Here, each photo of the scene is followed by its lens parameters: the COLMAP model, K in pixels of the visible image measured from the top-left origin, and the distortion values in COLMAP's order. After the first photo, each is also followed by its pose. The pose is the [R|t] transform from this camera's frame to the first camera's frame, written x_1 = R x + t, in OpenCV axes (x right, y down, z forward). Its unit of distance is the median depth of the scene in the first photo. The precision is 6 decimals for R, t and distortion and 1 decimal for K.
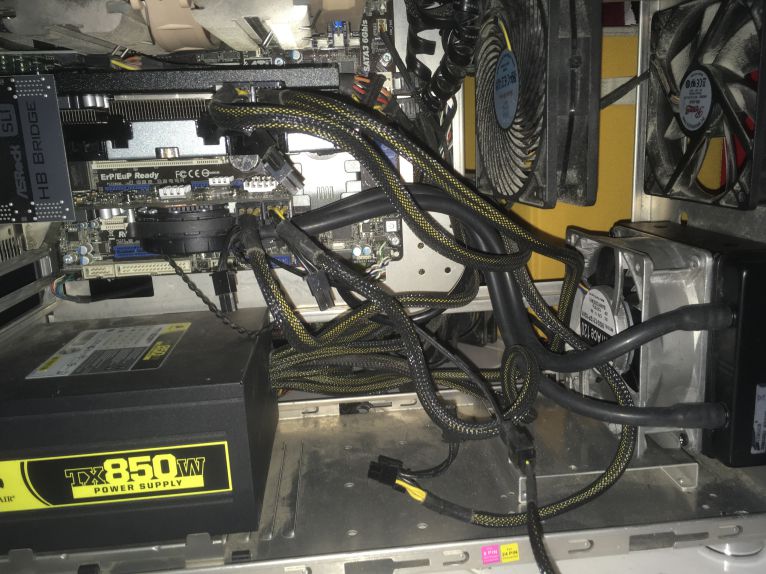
lens RADIAL K [[686.7, 0, 380.1], [0, 686.7, 286.1], [0, 0, 1]] dist [0.069290, -0.059089]
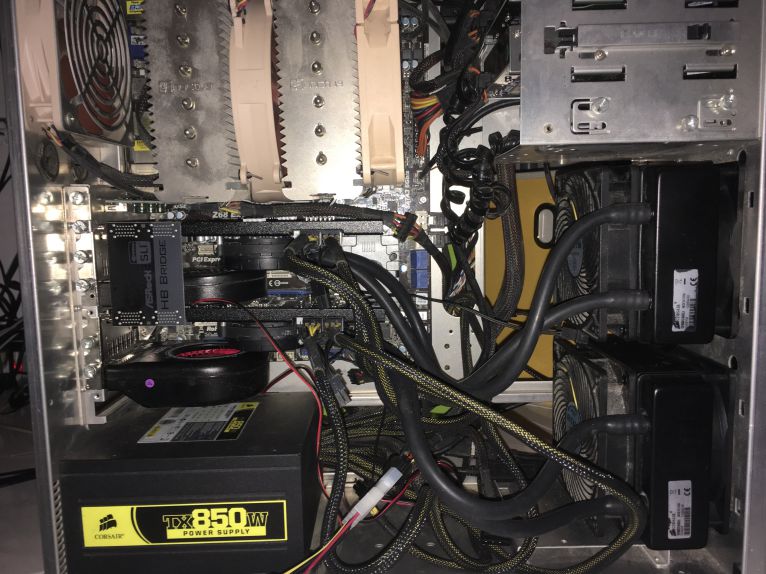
lens RADIAL K [[686.7, 0, 380.1], [0, 686.7, 282.9], [0, 0, 1]] dist [0.069290, -0.059089]
pose [[0.997061, 0.036463, -0.067377, 0.027526], [-0.043527, 0.993355, -0.106543, -0.049625], [0.063044, 0.109162, 0.992023, -0.318640]]
